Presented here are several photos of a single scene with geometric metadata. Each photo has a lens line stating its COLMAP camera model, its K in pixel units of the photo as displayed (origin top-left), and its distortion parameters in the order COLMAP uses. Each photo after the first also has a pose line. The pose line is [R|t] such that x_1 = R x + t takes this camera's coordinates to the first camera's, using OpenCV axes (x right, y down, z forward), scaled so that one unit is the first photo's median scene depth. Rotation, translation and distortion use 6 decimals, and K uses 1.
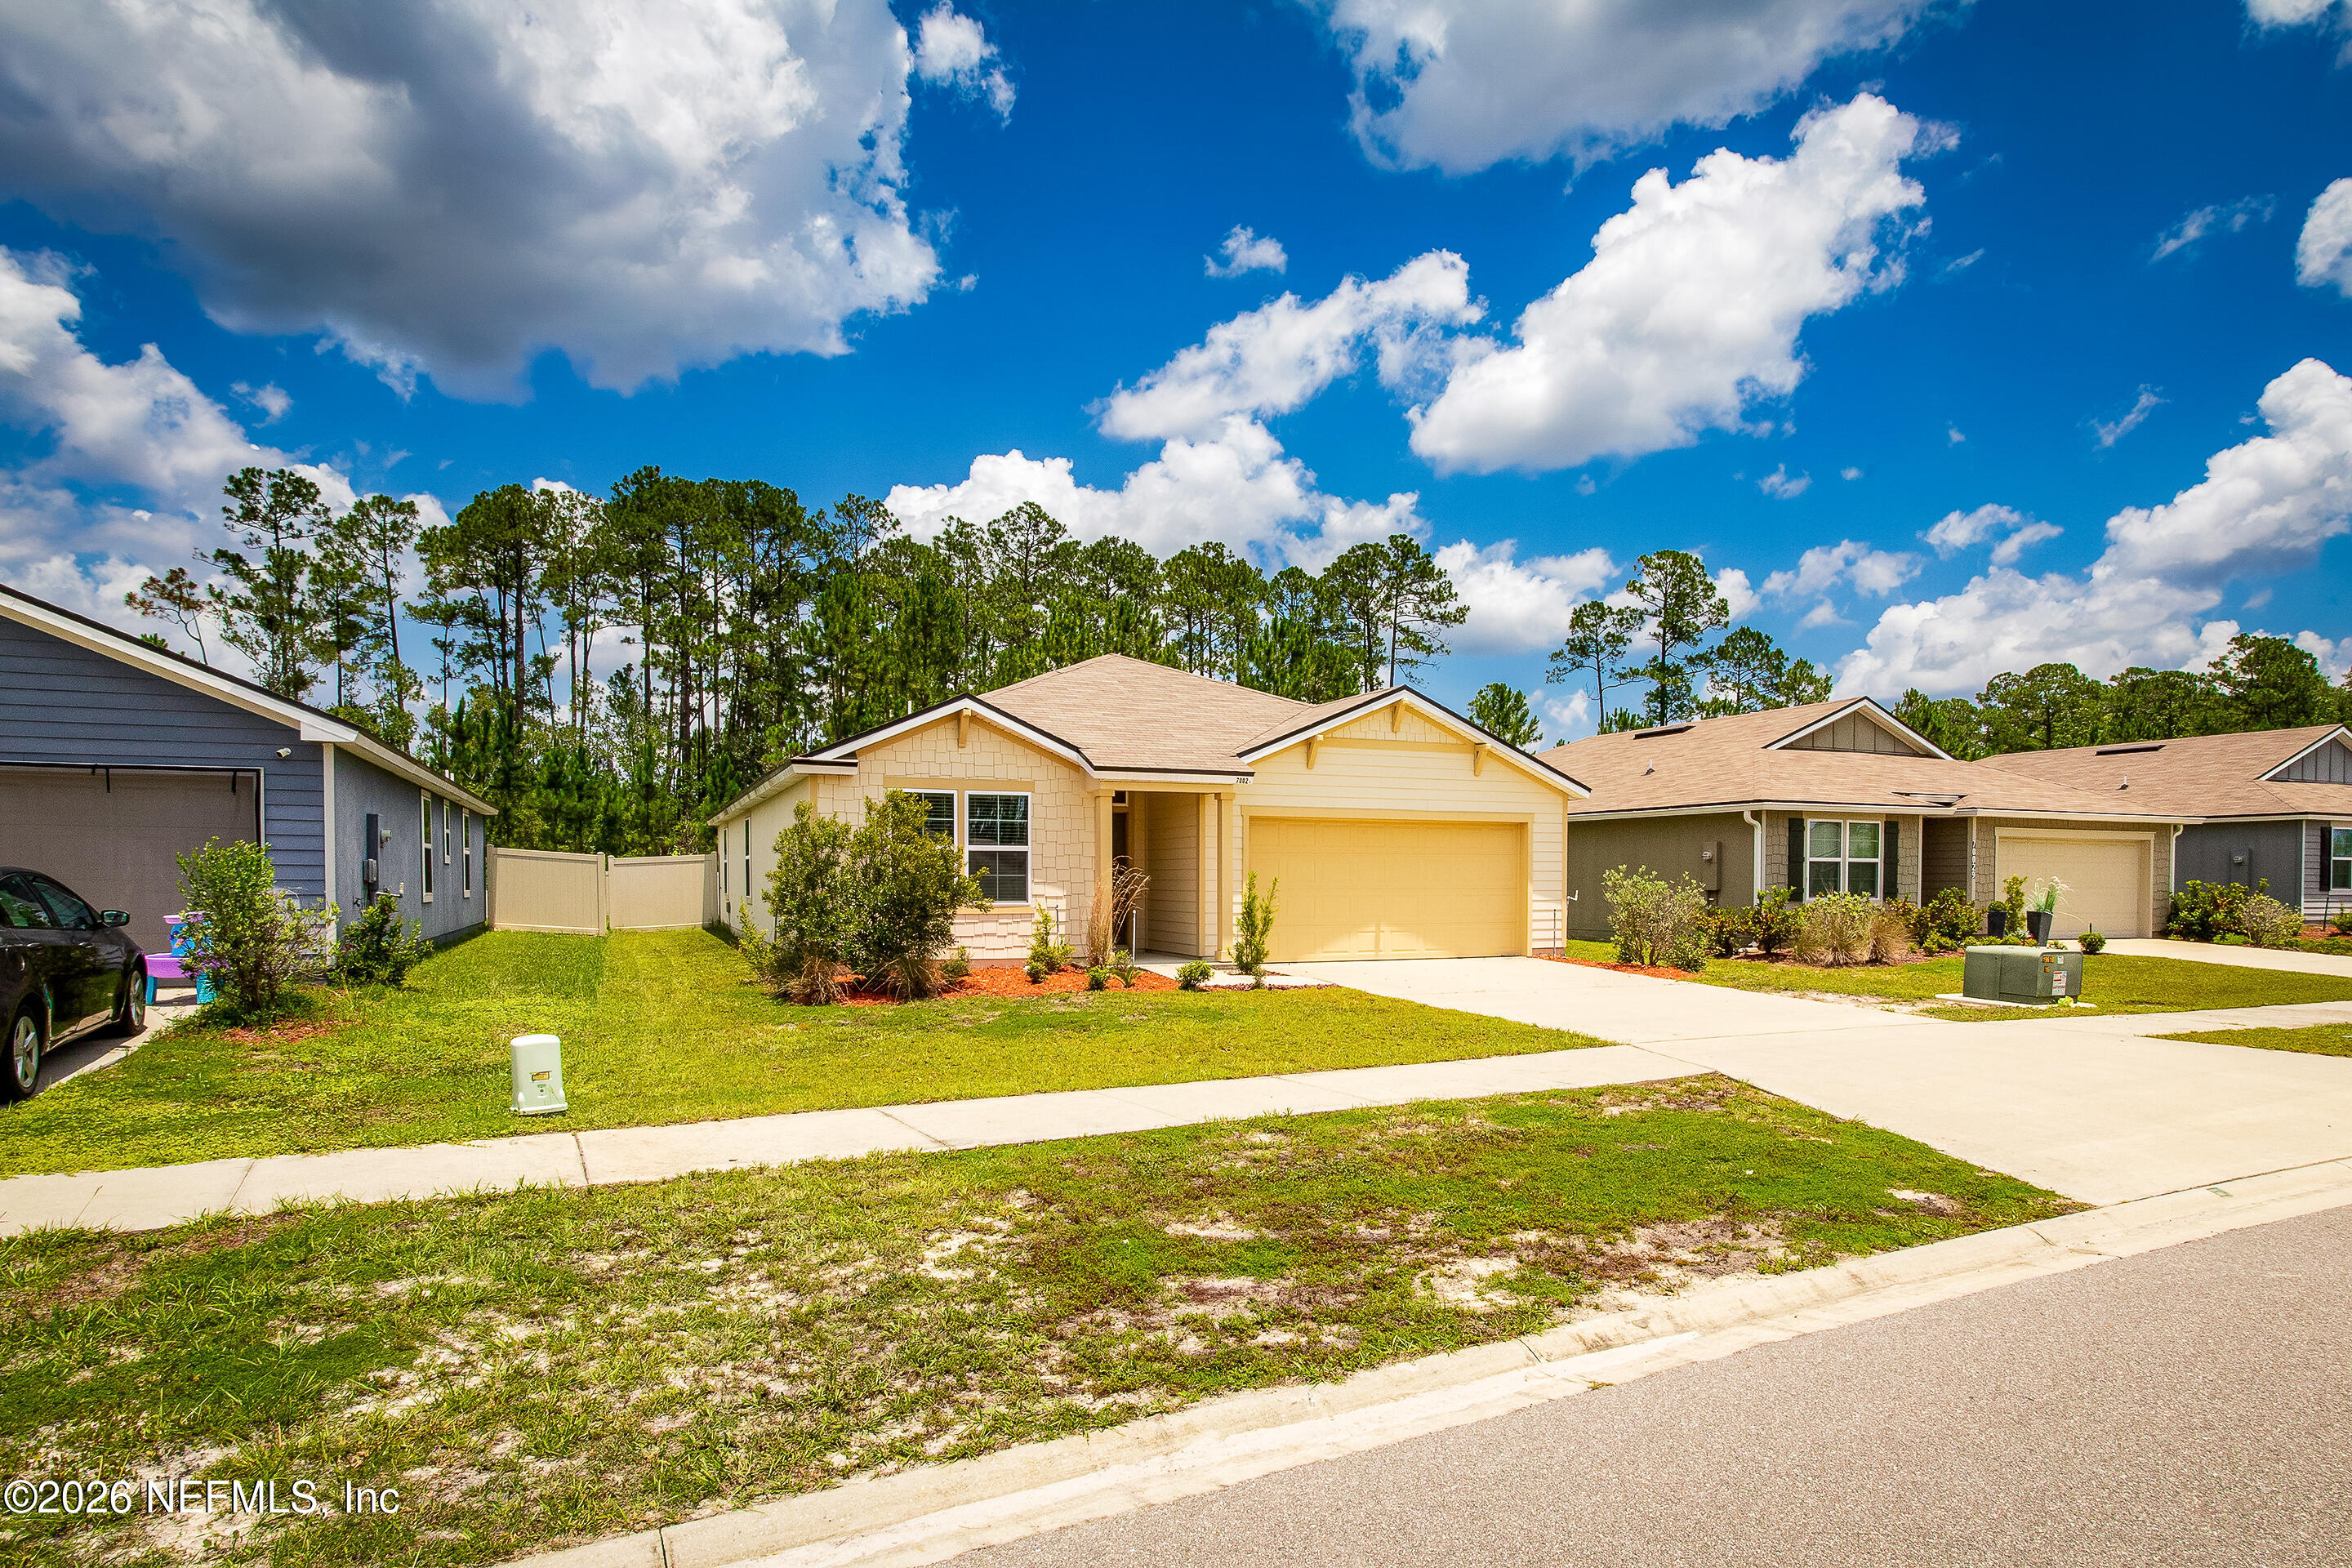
lens RADIAL K [[1275.6, 0, 1131.9], [0, 1275.6, 834.2], [0, 0, 1]] dist [-0.031915, 0.007144]
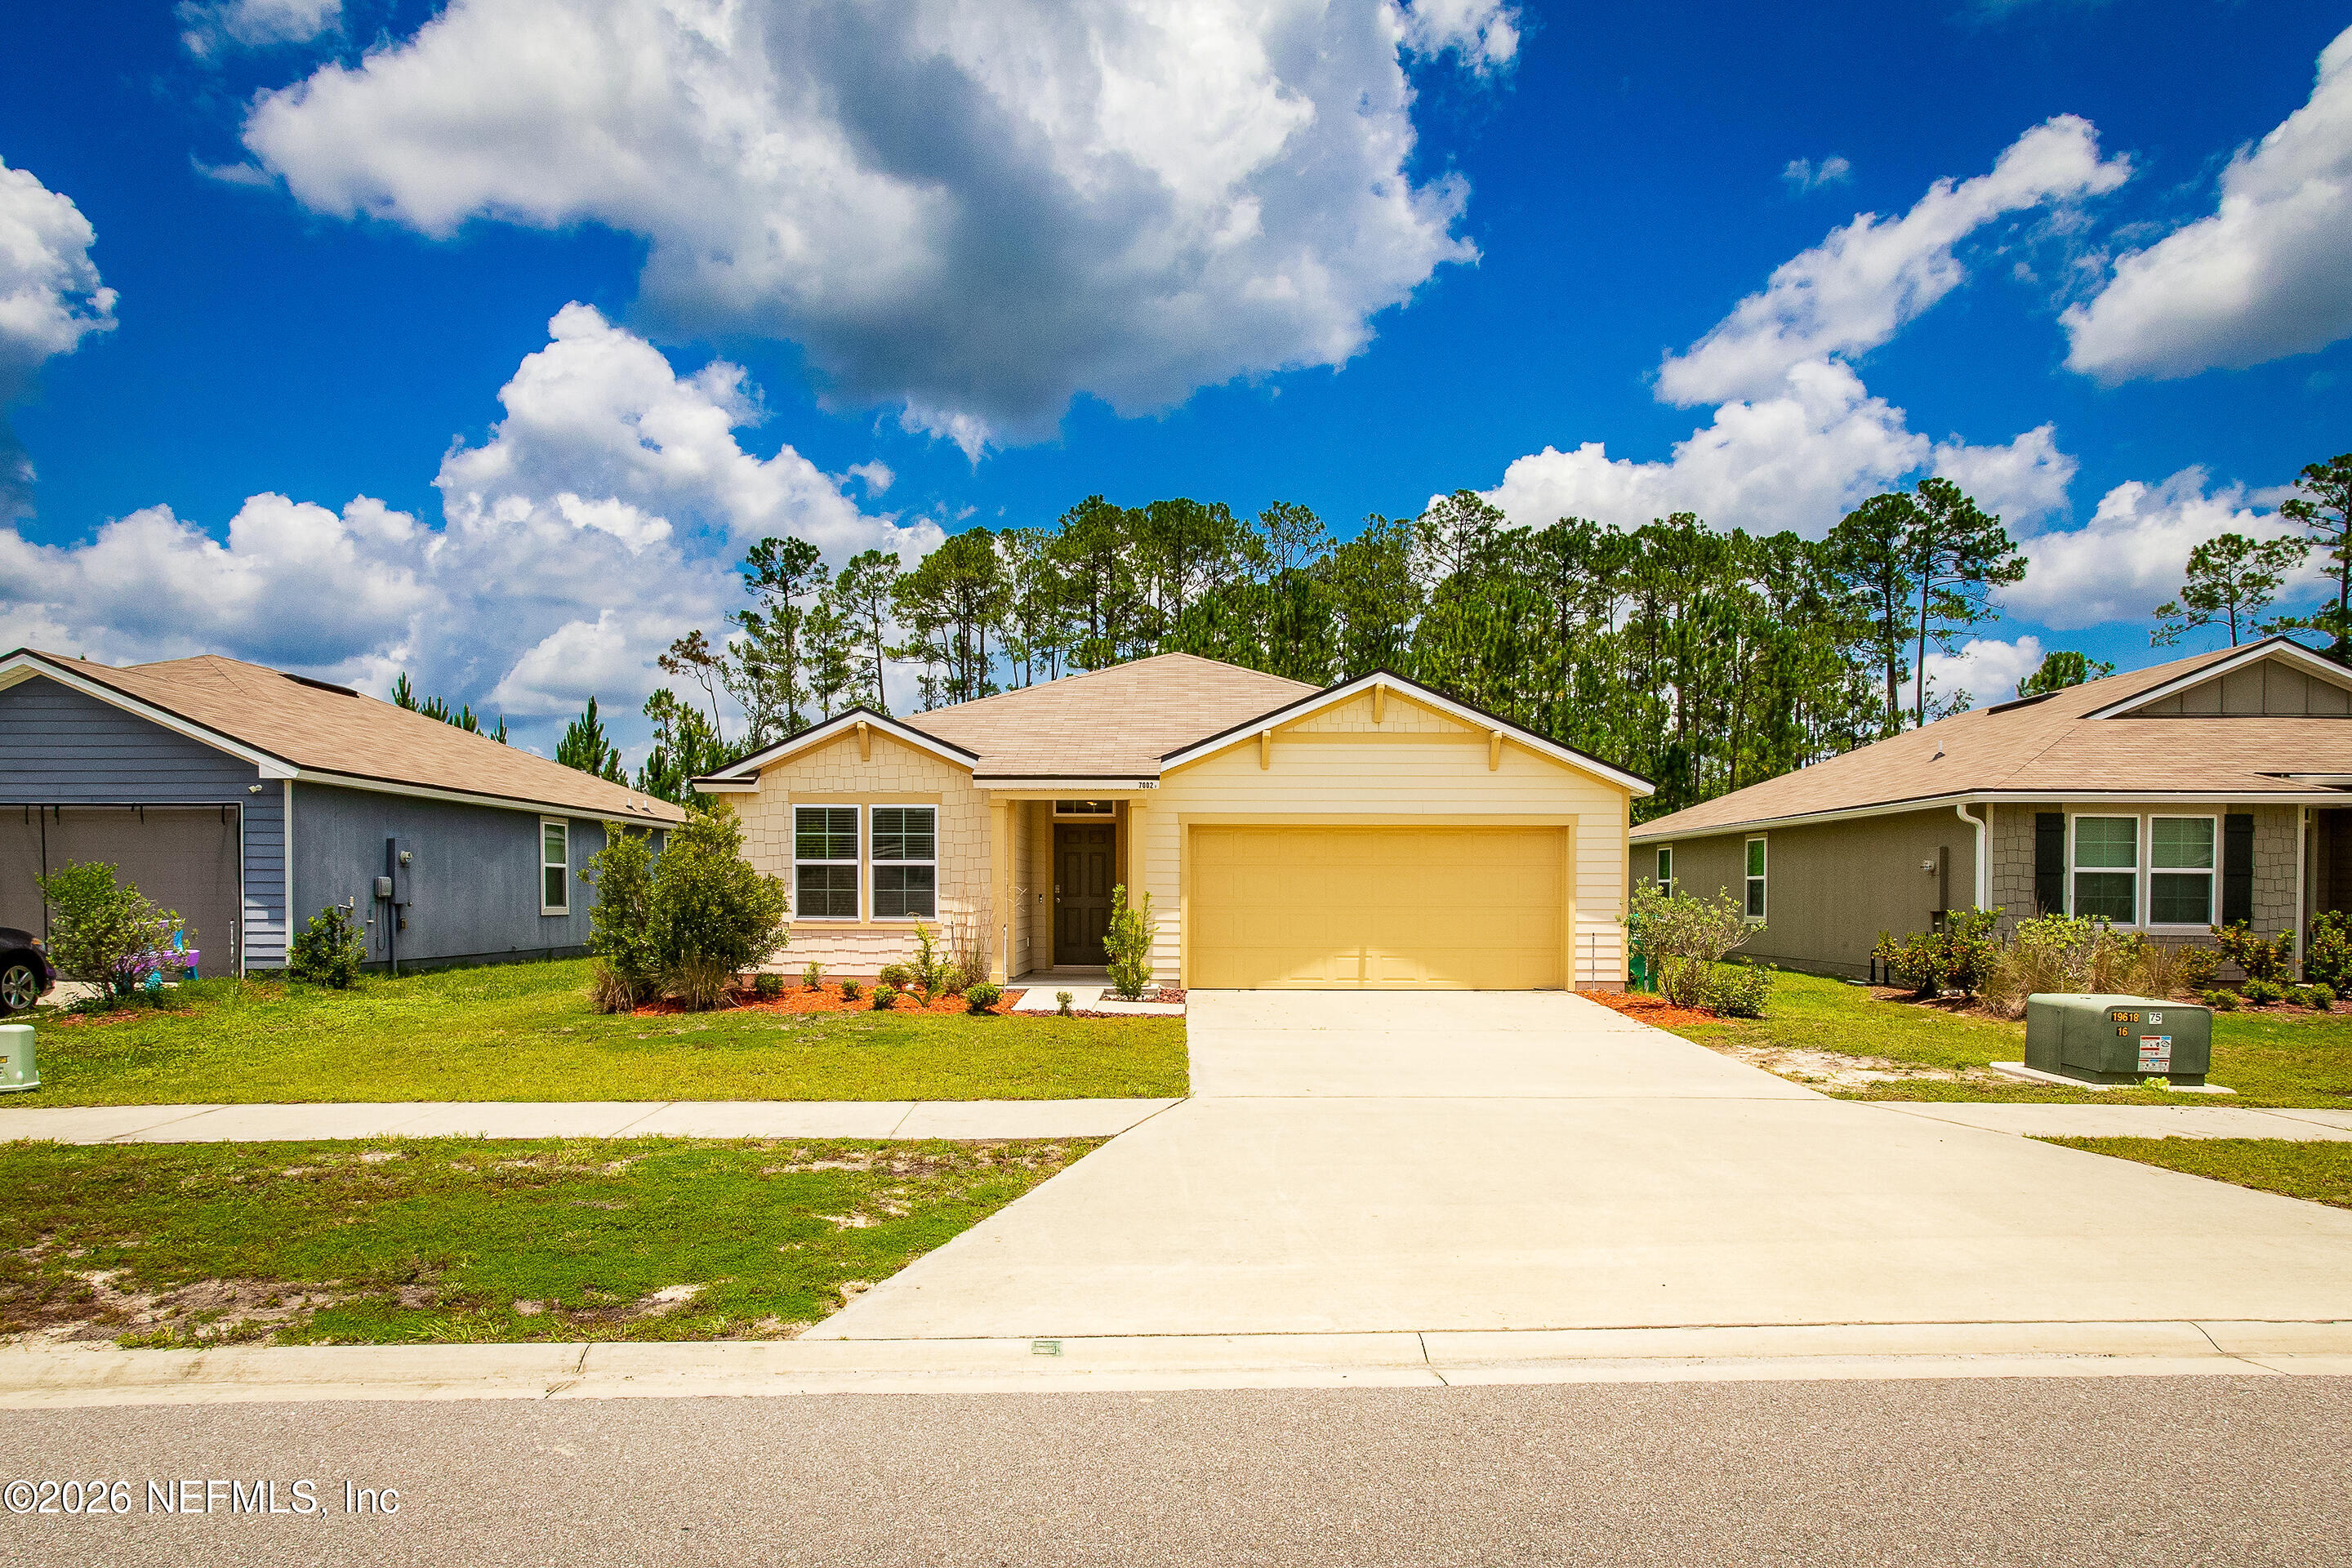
lens RADIAL K [[1317.5, 0, 1125.5], [0, 1317.5, 872.1], [0, 0, 1]] dist [-0.032283, 0.016115]
pose [[0.919440, -0.005486, -0.393193, 0.387534], [0.011870, 0.999834, 0.013805, 0.005371], [0.393052, -0.017360, 0.919352, 0.119955]]
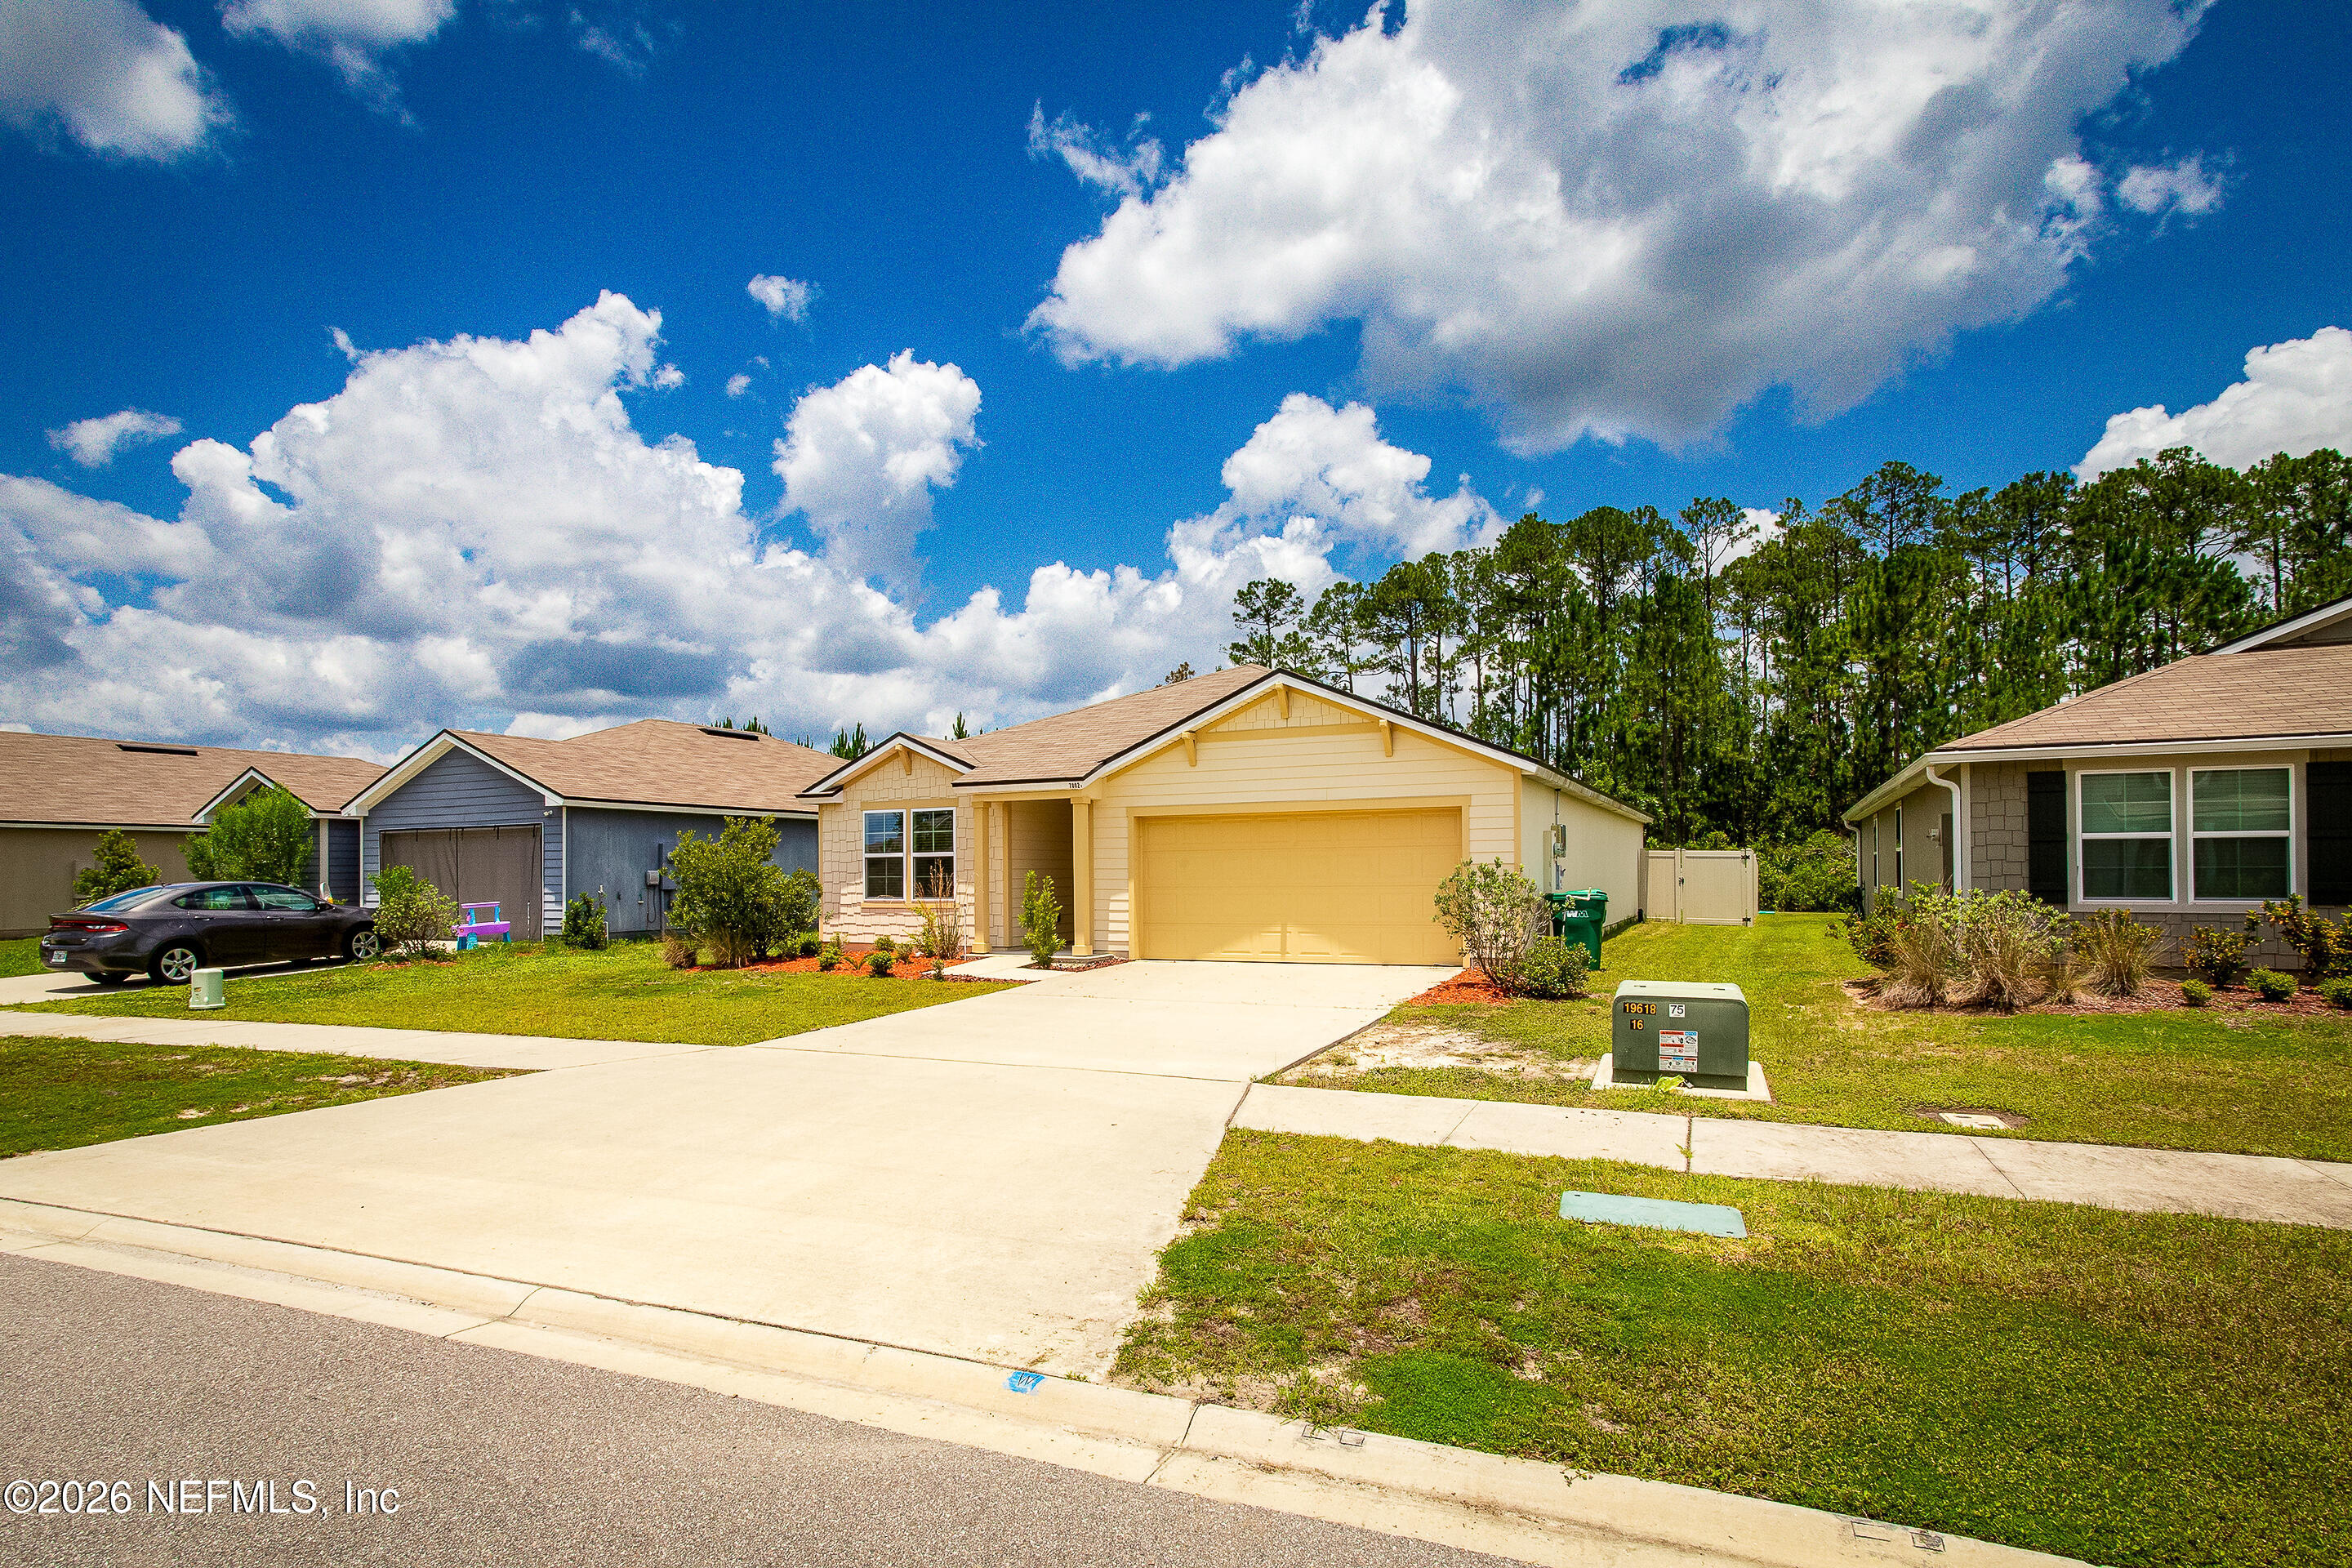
lens RADIAL K [[1137.6, 0, 1191.1], [0, 1137.6, 793.4], [0, 0, 1]] dist [-0.023591, 0.010074]
pose [[0.702737, -0.059328, -0.708972, 0.731215], [0.035195, 0.998196, -0.048644, 0.012321], [0.710579, 0.009232, 0.703557, 0.352571]]
